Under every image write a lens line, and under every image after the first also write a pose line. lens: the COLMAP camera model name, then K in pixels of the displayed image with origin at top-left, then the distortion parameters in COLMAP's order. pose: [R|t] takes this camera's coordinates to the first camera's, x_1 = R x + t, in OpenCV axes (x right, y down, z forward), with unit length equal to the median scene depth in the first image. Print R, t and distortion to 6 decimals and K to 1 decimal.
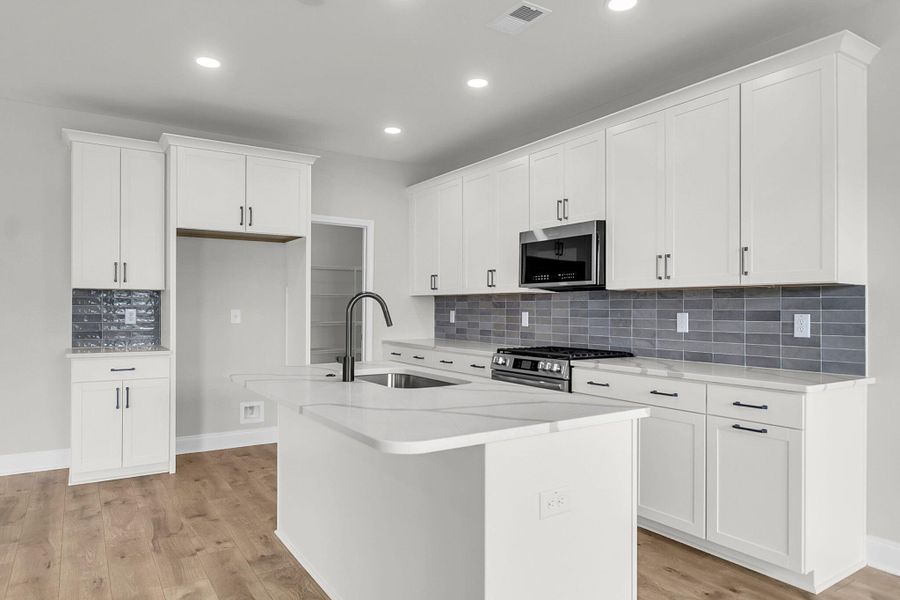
lens RADIAL K [[574.2, 0, 454.3], [0, 574.2, 313.1], [0, 0, 1]] dist [0.000962, 0.000056]
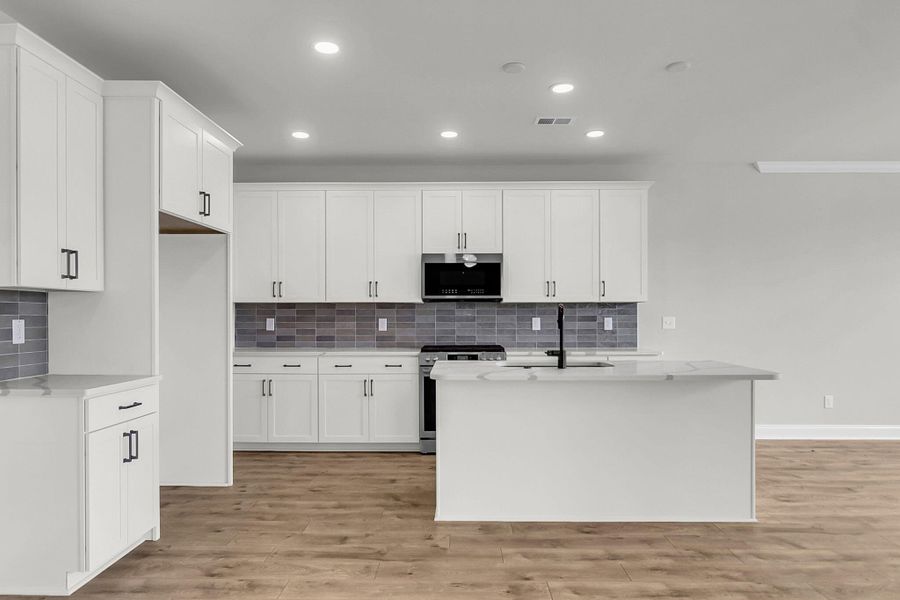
lens RADIAL K [[574.2, 0, 454.3], [0, 574.2, 313.1], [0, 0, 1]] dist [0.000962, 0.000056]
pose [[0.561030, -0.002639, 0.827791, -0.969377], [0.010842, 0.999933, -0.004160, -0.008248], [-0.827725, 0.011308, 0.561020, 0.281368]]
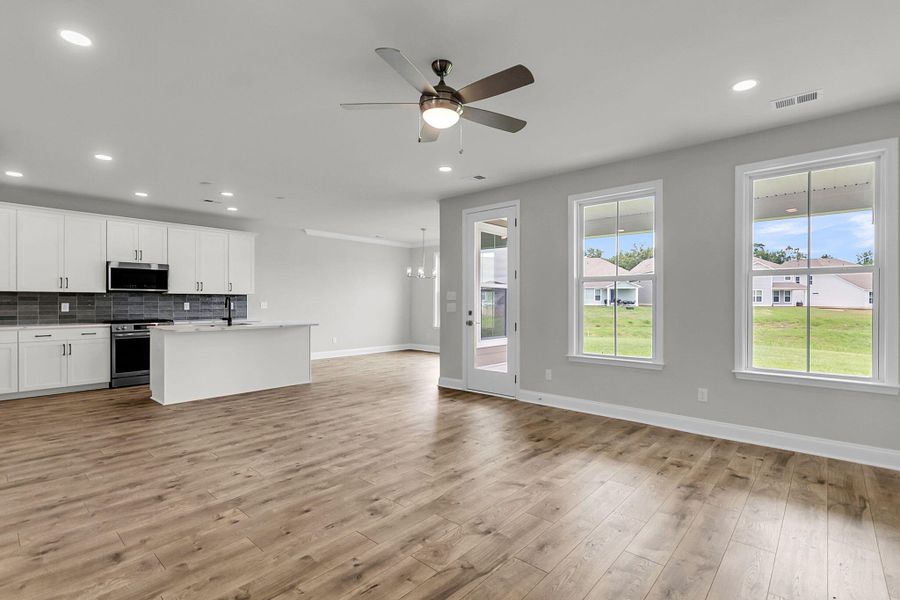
lens RADIAL K [[422.3, 0, 451.6], [0, 422.3, 303.5], [0, 0, 1]] dist [-0.000227, 0.000134]
pose [[-0.256544, -0.010597, 0.966474, -1.722272], [0.003927, 0.999920, 0.012006, -0.013995], [-0.966525, 0.006876, -0.256482, 0.285382]]
